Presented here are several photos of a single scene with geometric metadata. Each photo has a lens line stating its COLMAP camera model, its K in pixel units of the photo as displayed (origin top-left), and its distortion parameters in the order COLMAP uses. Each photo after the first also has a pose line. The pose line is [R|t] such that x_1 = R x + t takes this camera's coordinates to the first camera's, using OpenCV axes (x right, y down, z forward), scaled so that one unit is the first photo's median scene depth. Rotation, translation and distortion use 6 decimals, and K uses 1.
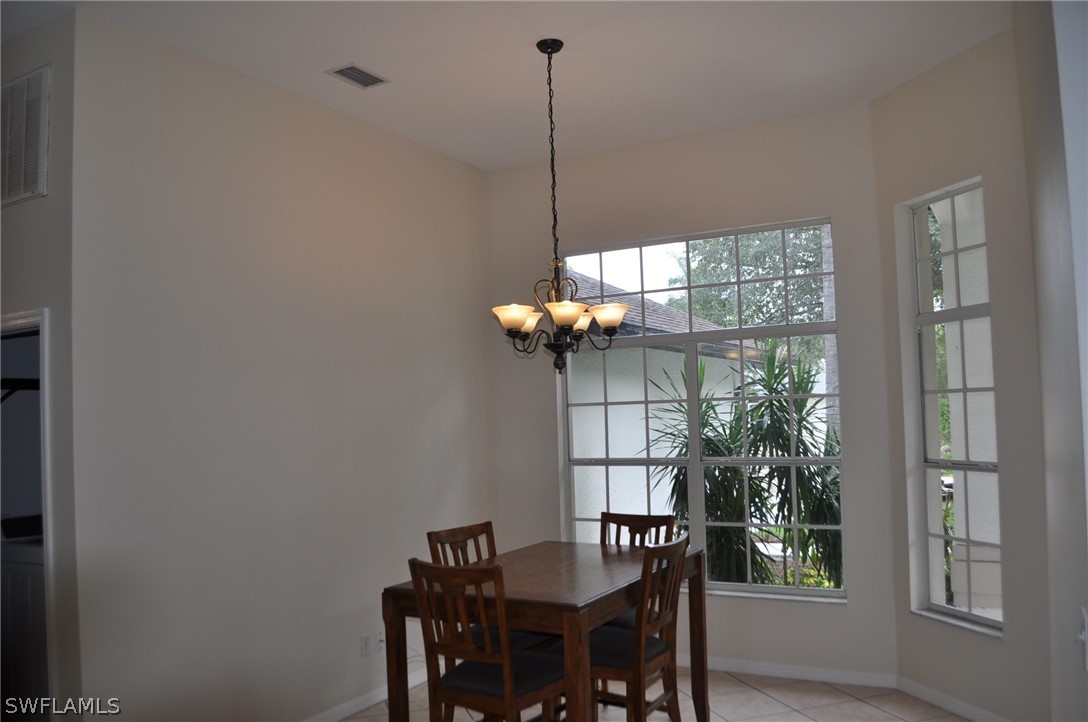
lens RADIAL K [[853.6, 0, 545.1], [0, 853.6, 380.2], [0, 0, 1]] dist [-0.082417, 0.004225]
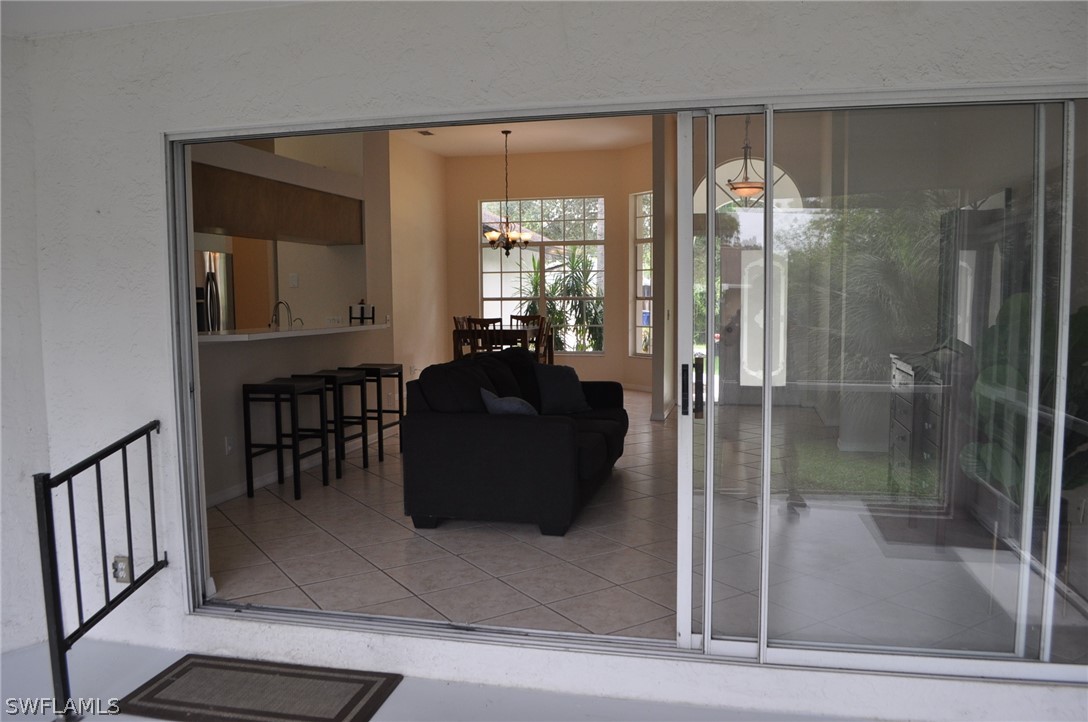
lens RADIAL K [[853.6, 0, 545.1], [0, 853.6, 380.2], [0, 0, 1]] dist [-0.082417, 0.004225]
pose [[0.963035, -0.002726, 0.269363, -0.517599], [-0.031888, 0.991764, 0.124043, 0.034653], [-0.267482, -0.128047, 0.955017, -1.450066]]
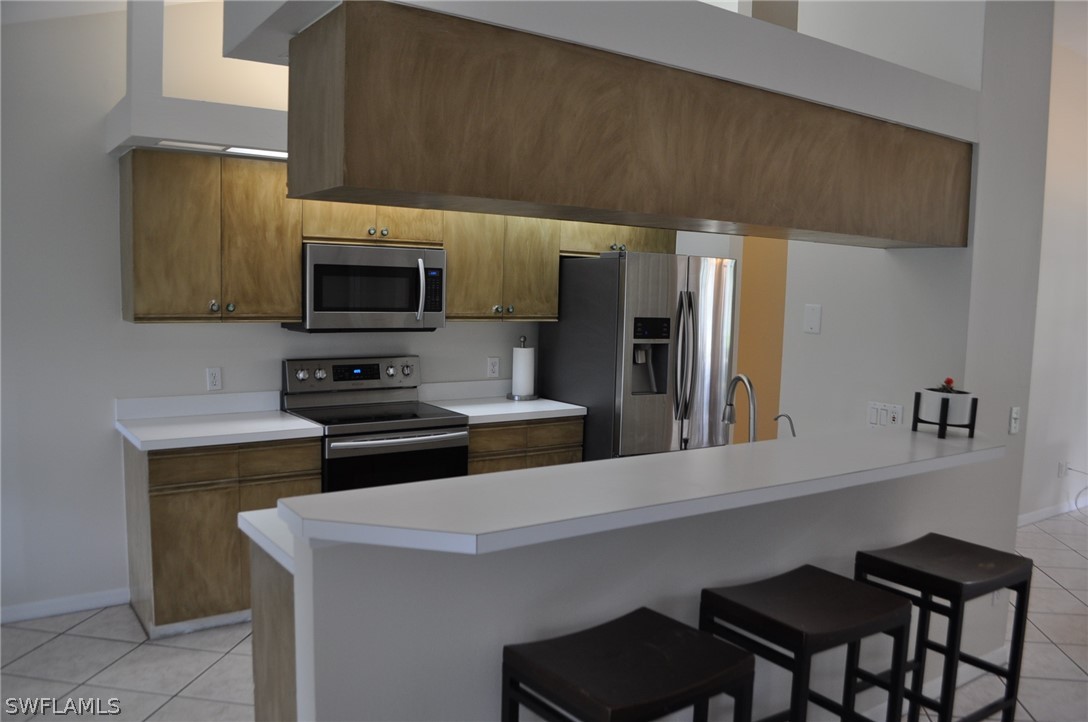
lens RADIAL K [[853.6, 0, 545.1], [0, 853.6, 380.2], [0, 0, 1]] dist [-0.082417, 0.004225]
pose [[0.899398, 0.103570, -0.424684, -0.423595], [-0.041317, 0.987319, 0.153280, 0.006469], [0.435174, -0.120313, 0.892271, -0.534059]]
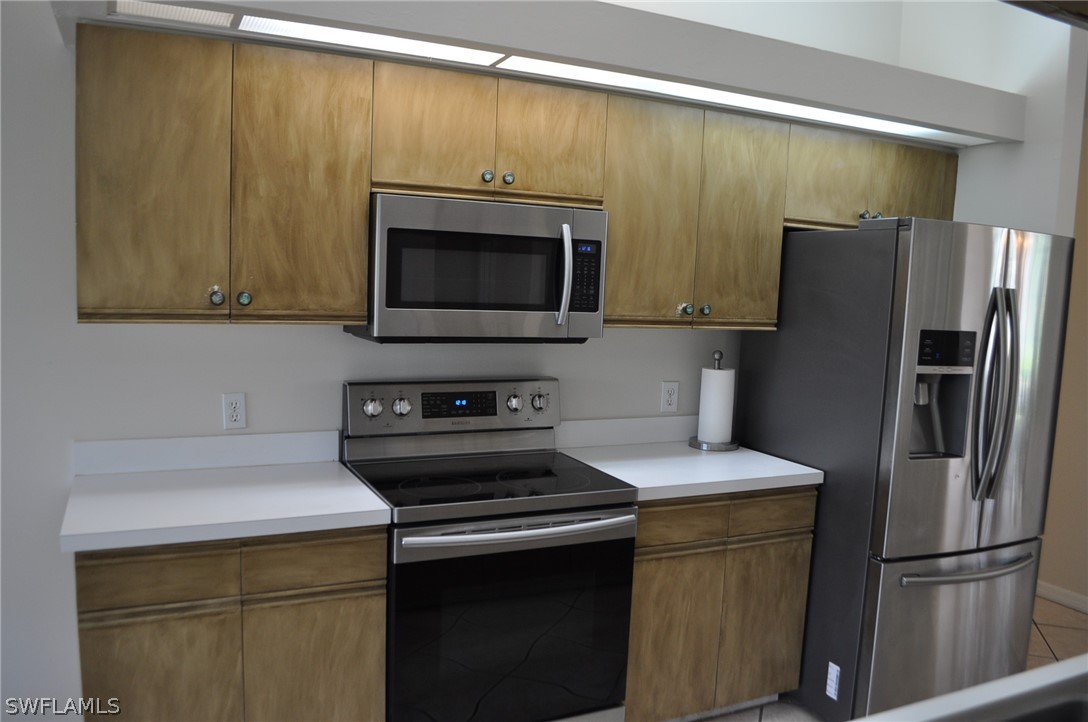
lens RADIAL K [[853.6, 0, 545.1], [0, 853.6, 380.2], [0, 0, 1]] dist [-0.082417, 0.004225]
pose [[0.817860, 0.136572, -0.558975, -0.645247], [-0.049029, 0.984433, 0.168786, 0.031842], [0.573325, -0.110637, 0.811824, -0.212761]]
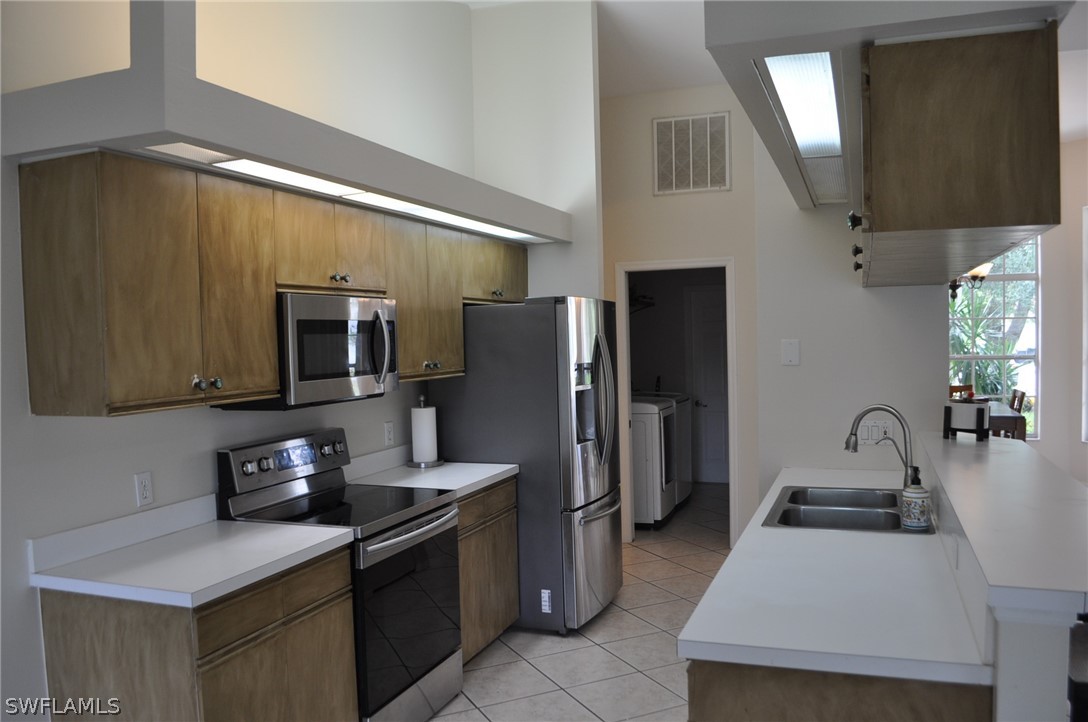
lens RADIAL K [[853.6, 0, 545.1], [0, 853.6, 380.2], [0, 0, 1]] dist [-0.082417, 0.004225]
pose [[0.989082, 0.002058, 0.147351, -0.938126], [-0.014259, 0.996547, 0.081792, 0.022551], [-0.146674, -0.083000, 0.985697, -0.534064]]
